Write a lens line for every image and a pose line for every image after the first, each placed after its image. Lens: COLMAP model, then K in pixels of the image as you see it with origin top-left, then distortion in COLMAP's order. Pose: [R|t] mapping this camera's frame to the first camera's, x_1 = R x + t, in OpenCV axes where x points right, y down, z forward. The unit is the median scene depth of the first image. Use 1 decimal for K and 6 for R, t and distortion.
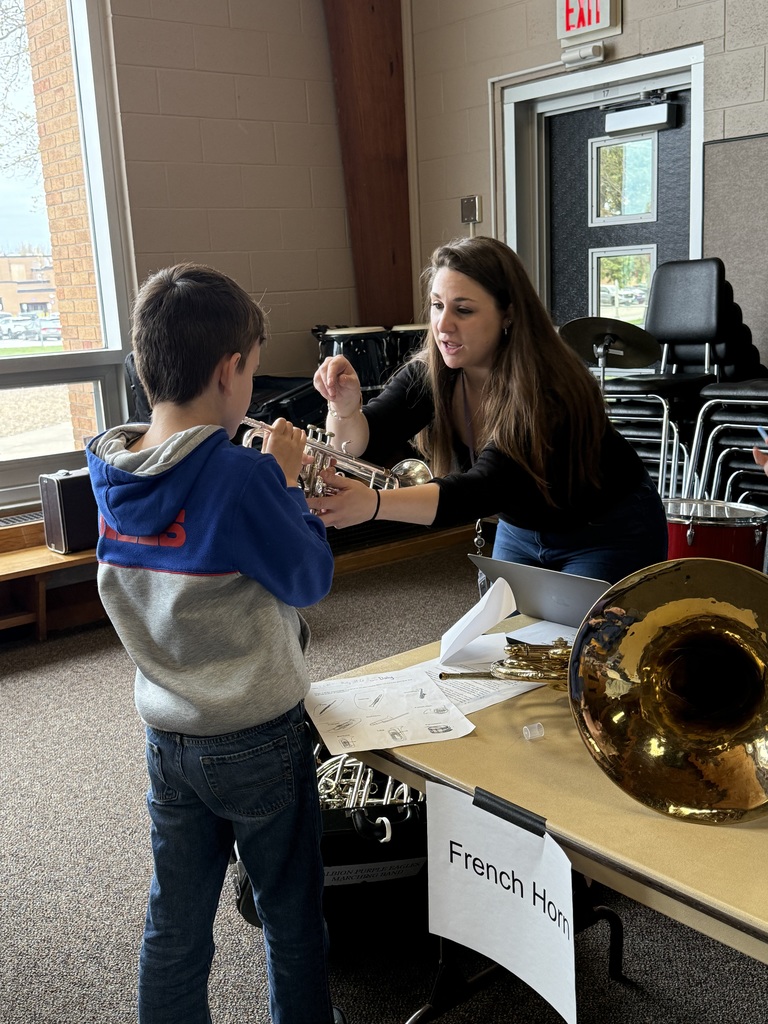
lens RADIAL K [[1113.0, 0, 384.0], [0, 1113.0, 512.0], [0, 0, 1]] dist [0.054909, -0.347895]
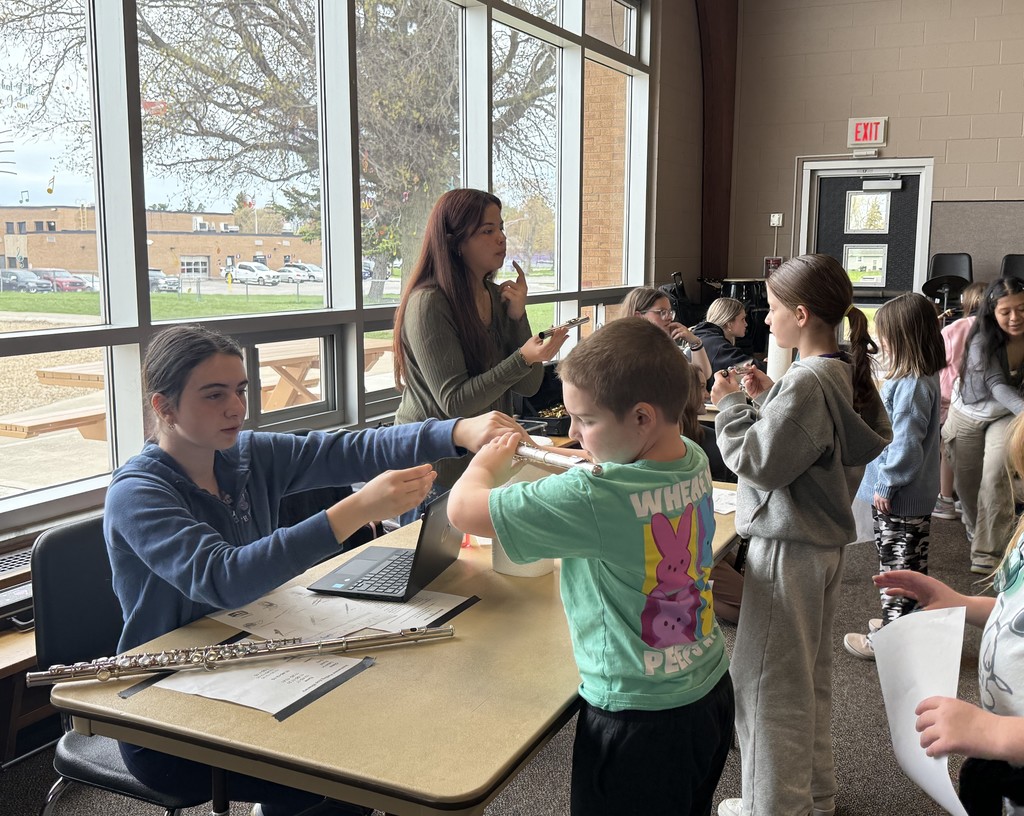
lens RADIAL K [[1069.9, 0, 512.0], [0, 1069.9, 408.0], [0, 0, 1]] dist [-0.002449, -0.002901]
pose [[0.907821, -0.011454, 0.419202, -1.269195], [0.038460, 0.997688, -0.056028, 0.157017], [-0.417592, 0.066986, 0.906162, -0.524109]]
